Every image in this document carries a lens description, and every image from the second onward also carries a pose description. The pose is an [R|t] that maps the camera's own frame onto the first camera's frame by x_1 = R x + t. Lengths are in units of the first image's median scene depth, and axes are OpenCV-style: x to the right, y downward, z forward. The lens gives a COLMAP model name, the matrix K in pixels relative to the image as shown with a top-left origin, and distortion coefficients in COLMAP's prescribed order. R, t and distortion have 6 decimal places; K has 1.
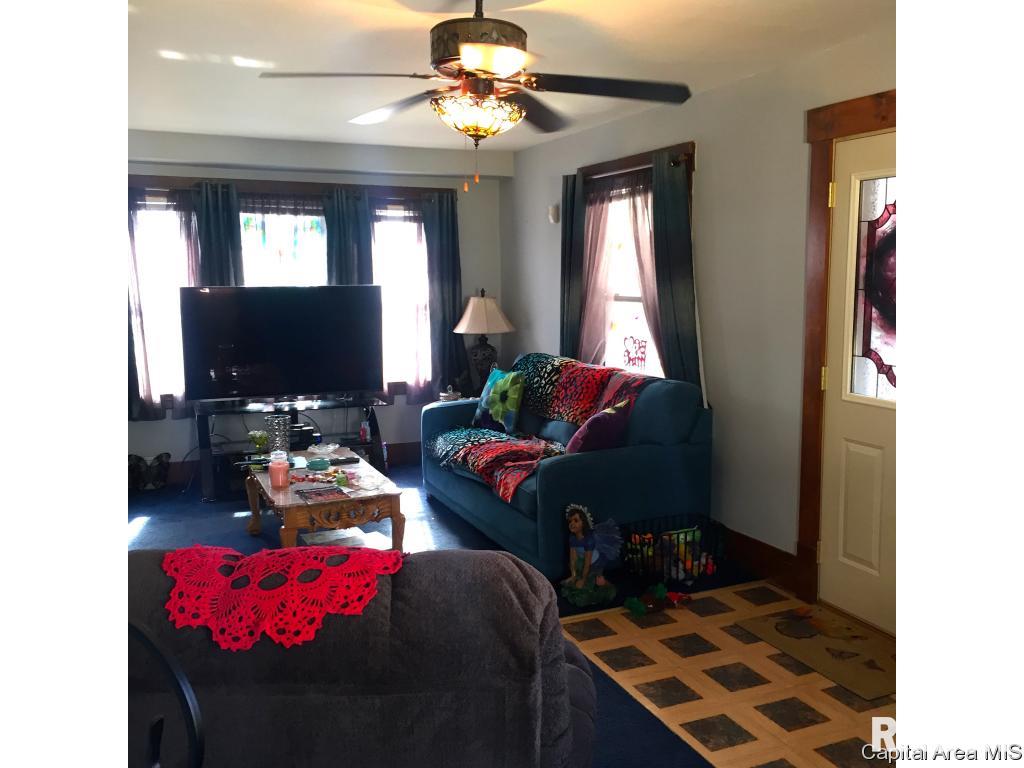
lens RADIAL K [[872.4, 0, 514.7], [0, 872.4, 379.5], [0, 0, 1]] dist [0.061763, -0.063062]
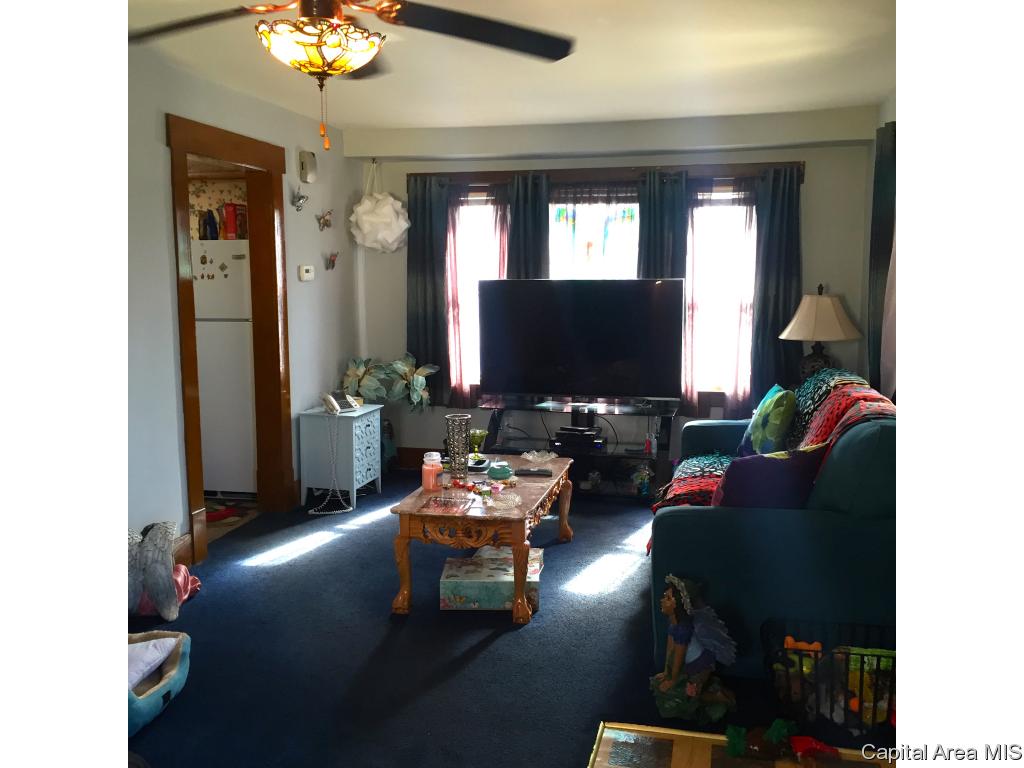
lens RADIAL K [[872.4, 0, 514.7], [0, 872.4, 379.5], [0, 0, 1]] dist [0.061763, -0.063062]
pose [[0.797961, 0.075195, -0.598000, 0.239342], [-0.075107, 0.996859, 0.025128, -0.017636], [0.598011, 0.024863, 0.801102, 0.202982]]
